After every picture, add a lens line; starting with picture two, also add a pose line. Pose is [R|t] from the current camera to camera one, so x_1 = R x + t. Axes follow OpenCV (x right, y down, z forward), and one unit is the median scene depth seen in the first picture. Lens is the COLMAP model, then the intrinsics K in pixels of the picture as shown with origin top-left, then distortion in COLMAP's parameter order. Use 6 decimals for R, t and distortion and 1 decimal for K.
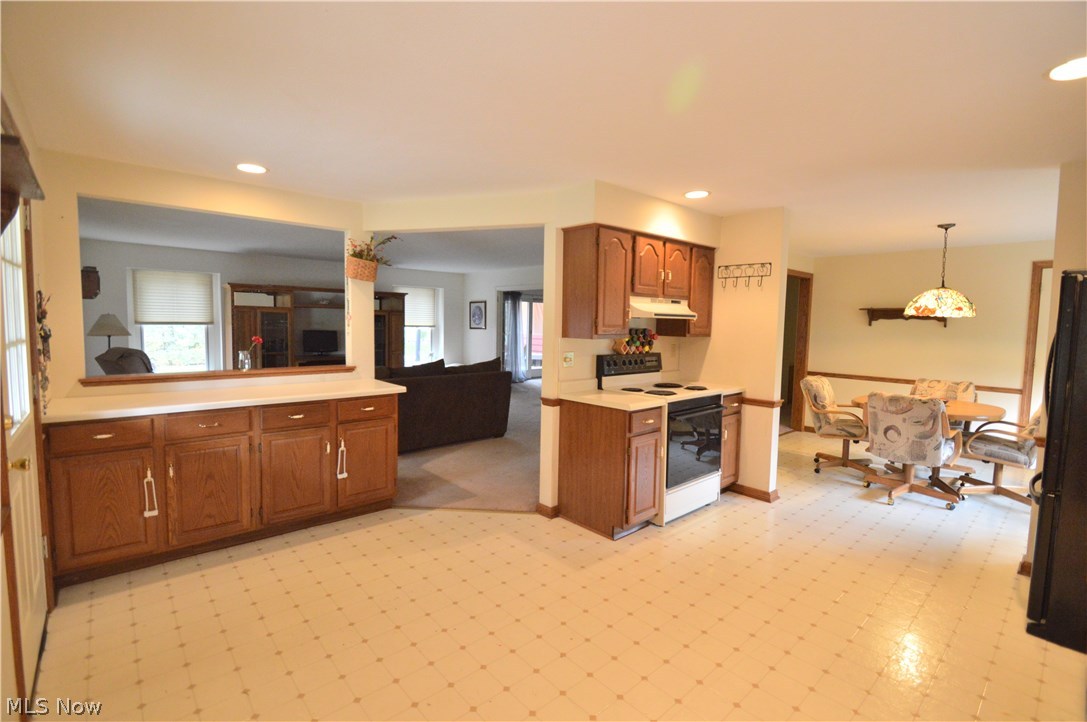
lens RADIAL K [[481.9, 0, 541.6], [0, 481.9, 356.3], [0, 0, 1]] dist [0.012589, -0.012885]
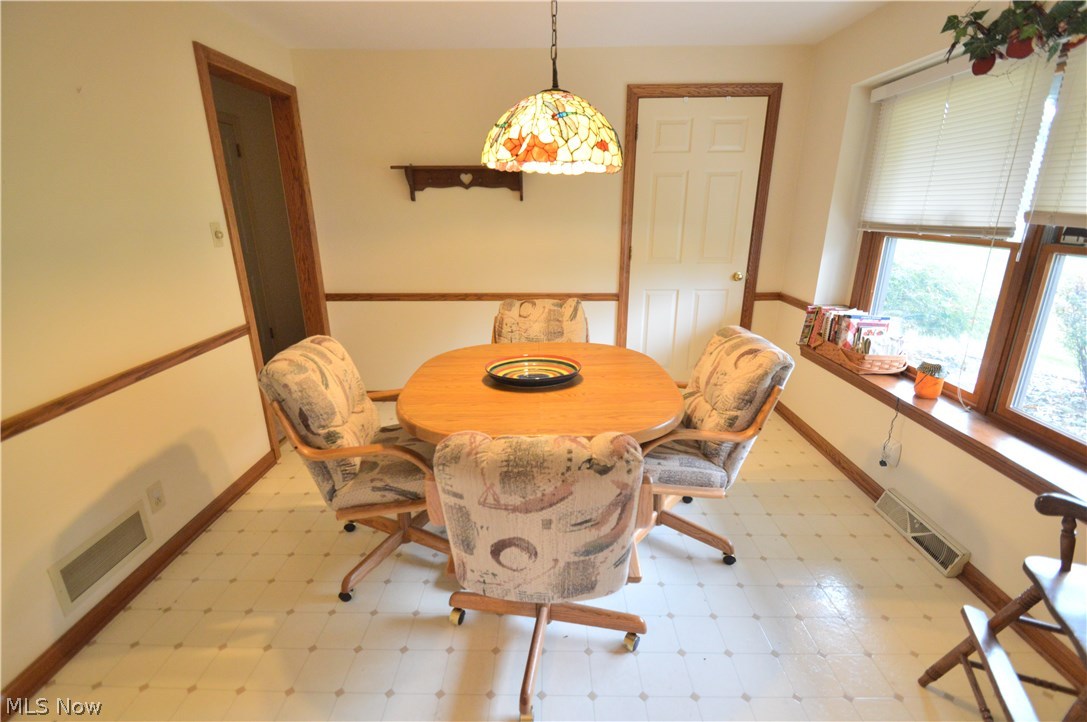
lens RADIAL K [[481.9, 0, 541.6], [0, 481.9, 356.3], [0, 0, 1]] dist [0.012589, -0.012885]
pose [[0.670788, -0.244502, 0.700187, 0.540293], [0.072464, 0.961185, 0.266220, -0.044836], [-0.738100, -0.127839, 0.662469, 0.782747]]
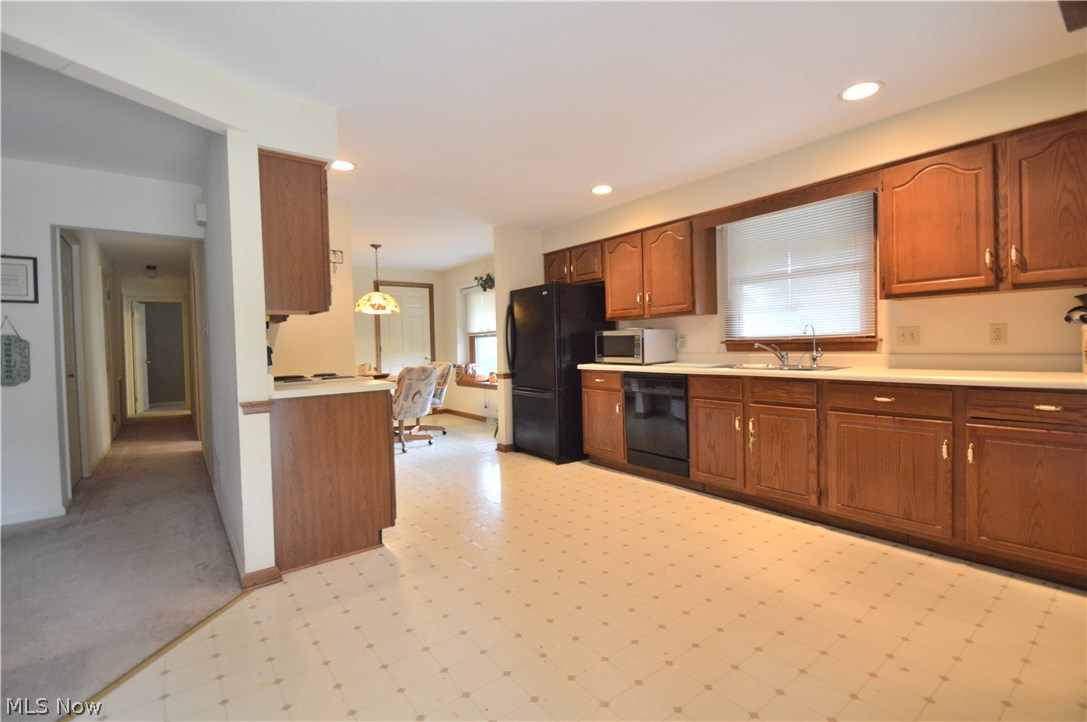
lens RADIAL K [[481.9, 0, 541.6], [0, 481.9, 356.3], [0, 0, 1]] dist [0.012589, -0.012885]
pose [[0.066155, -0.046446, 0.996728, -0.538220], [0.096443, 0.994537, 0.039943, 0.032141], [-0.993138, 0.093485, 0.070273, 0.504300]]
